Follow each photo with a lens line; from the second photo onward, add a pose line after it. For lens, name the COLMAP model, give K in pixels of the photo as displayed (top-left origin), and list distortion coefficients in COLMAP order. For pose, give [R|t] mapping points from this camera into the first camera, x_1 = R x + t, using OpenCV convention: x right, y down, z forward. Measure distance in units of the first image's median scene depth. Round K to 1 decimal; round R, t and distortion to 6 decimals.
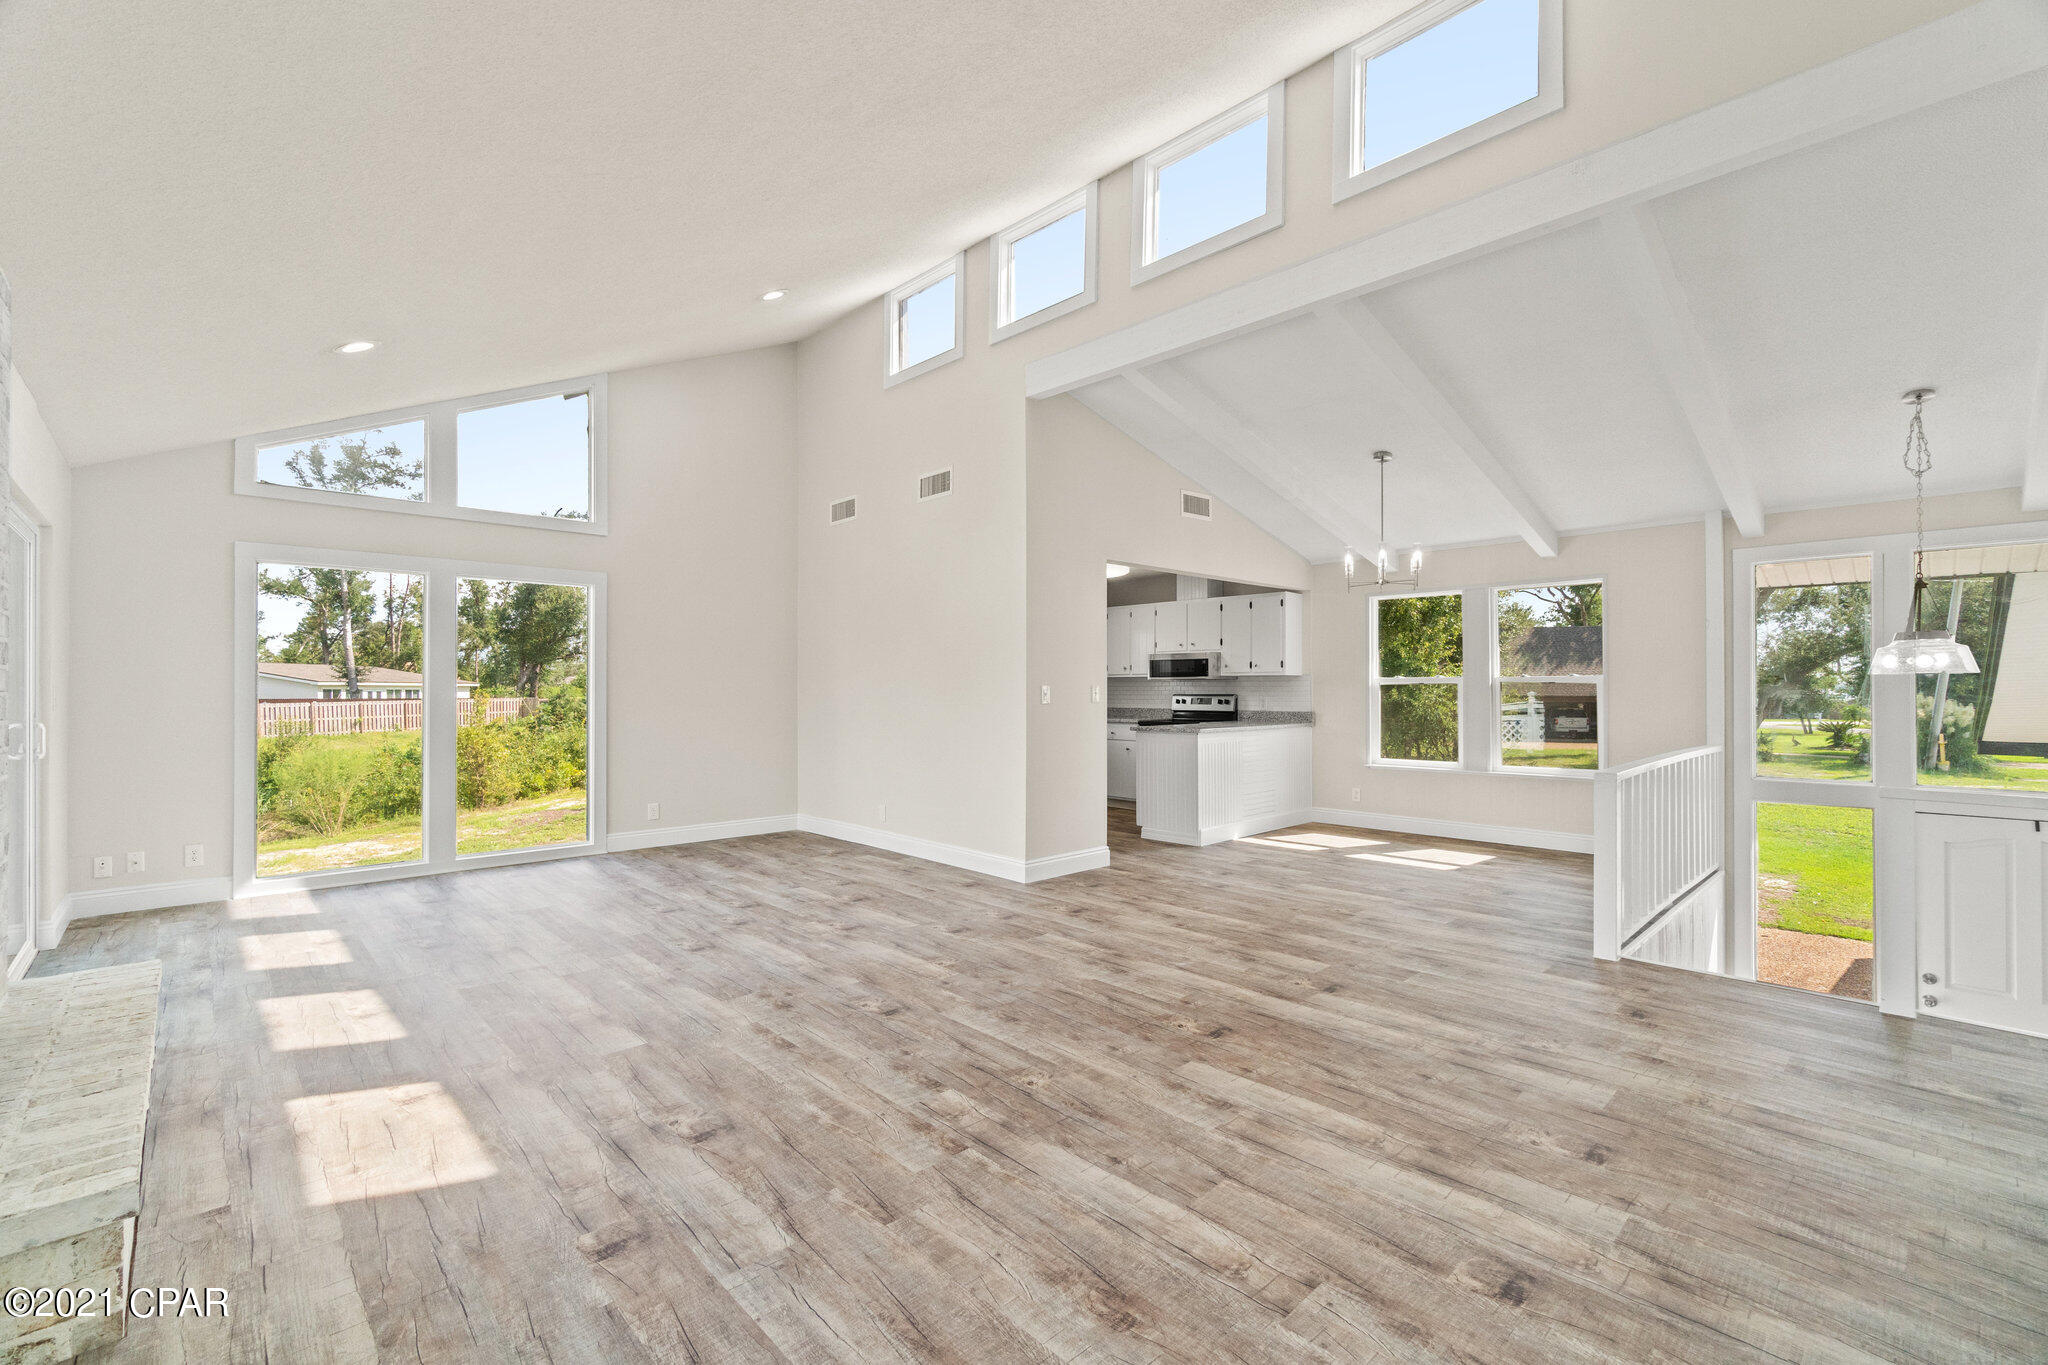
lens RADIAL K [[883.7, 0, 1033.7], [0, 883.7, 689.7], [0, 0, 1]] dist [-0.006496, 0.001873]
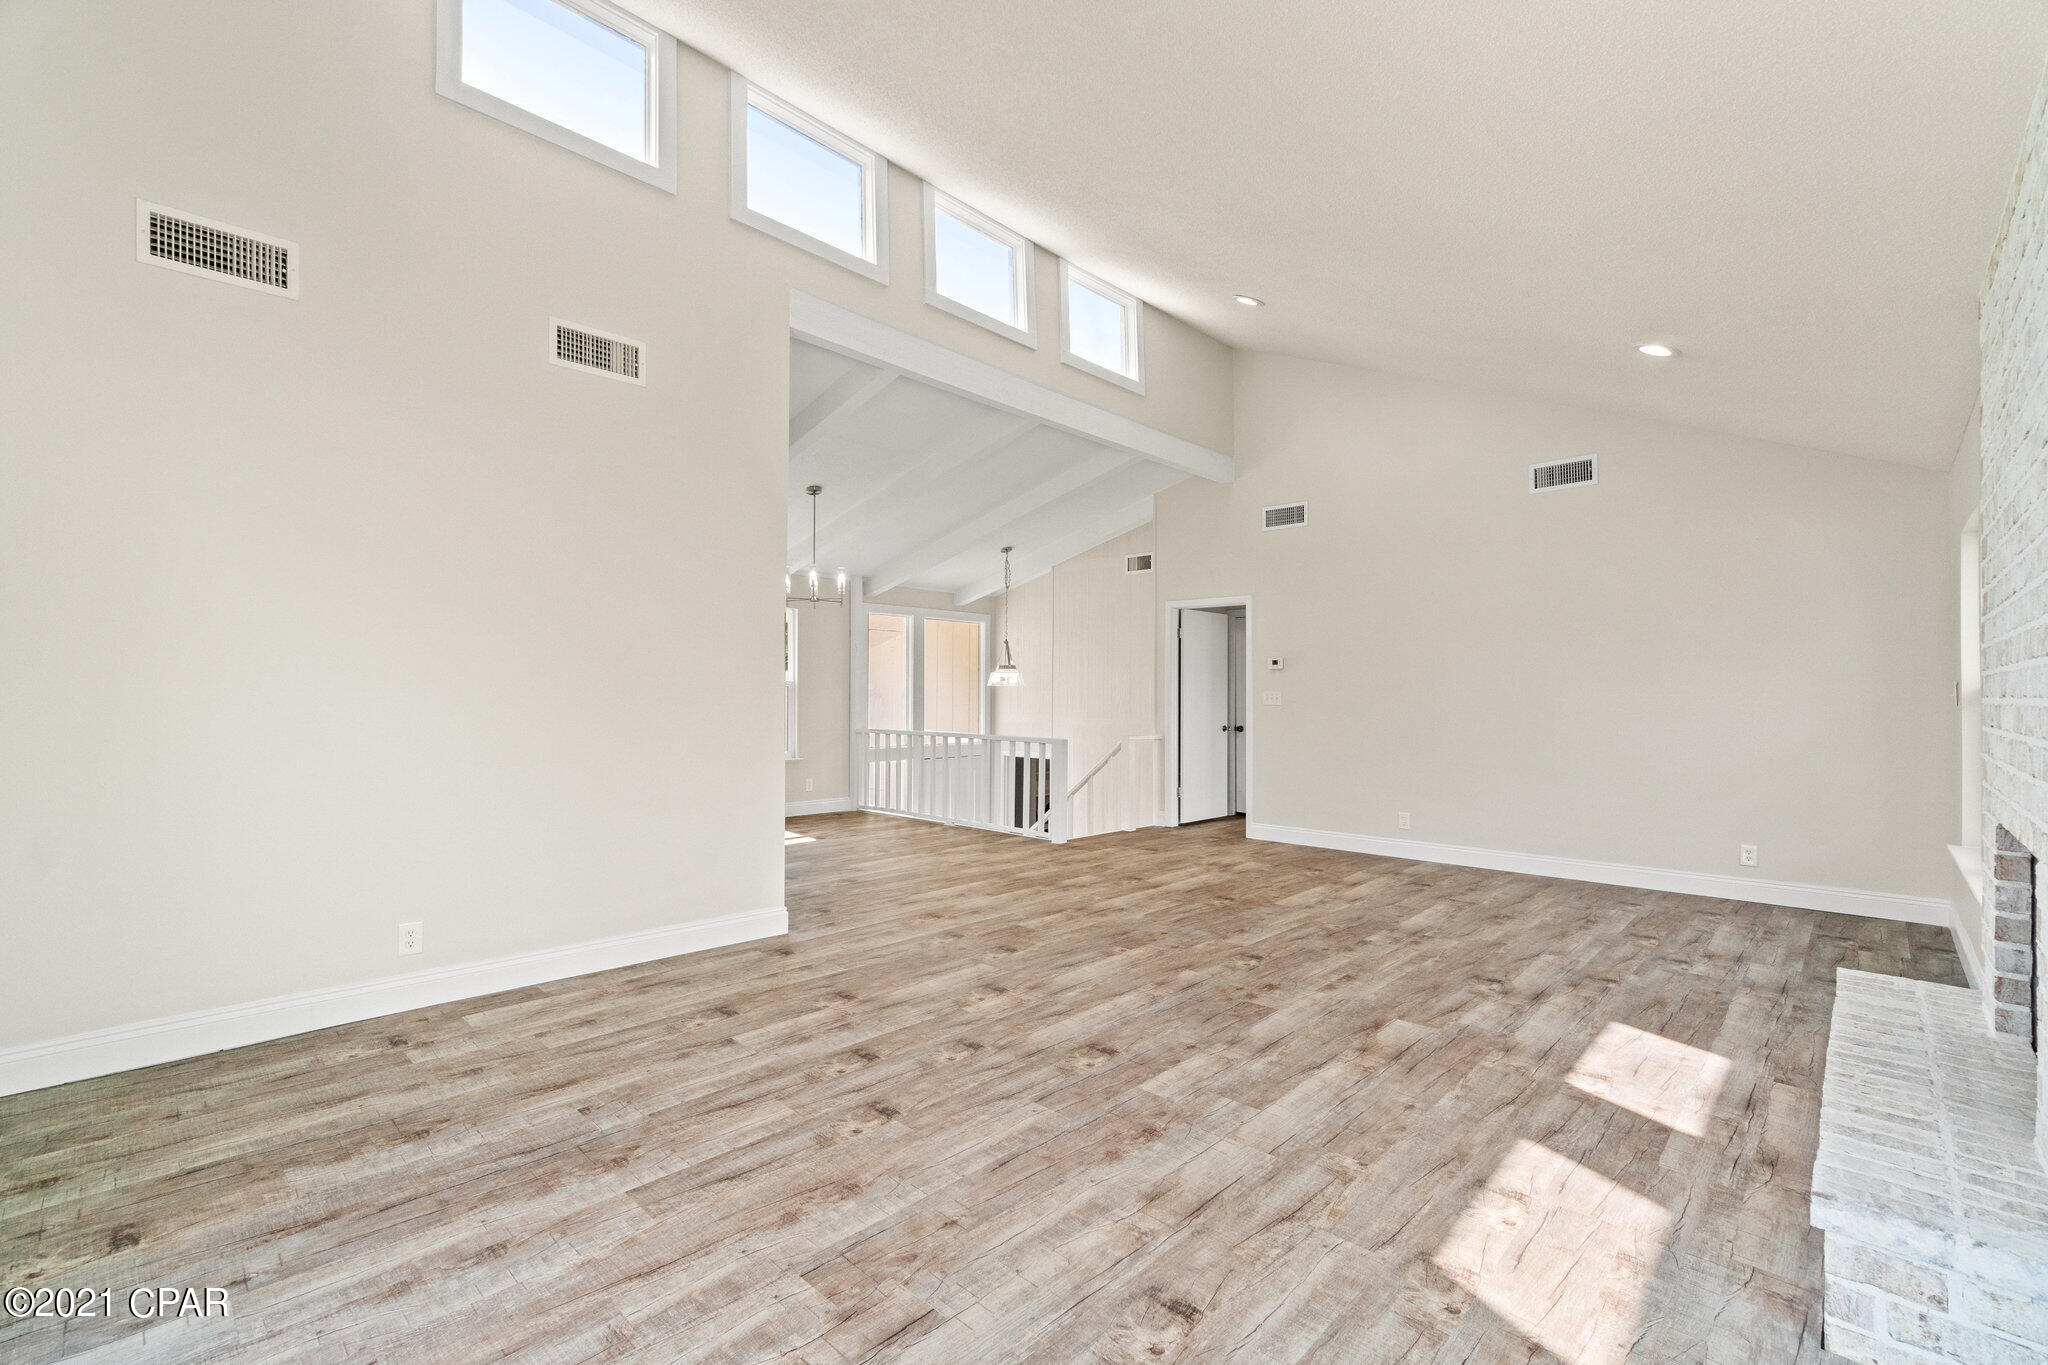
lens RADIAL K [[883.7, 0, 1021.3], [0, 883.7, 696.7], [0, 0, 1]] dist [-0.006496, 0.001873]
pose [[-0.039211, -0.002816, 0.999227, -1.419203], [-0.006879, 0.999973, 0.002548, 0.001073], [-0.999207, -0.006774, -0.039230, 1.416192]]
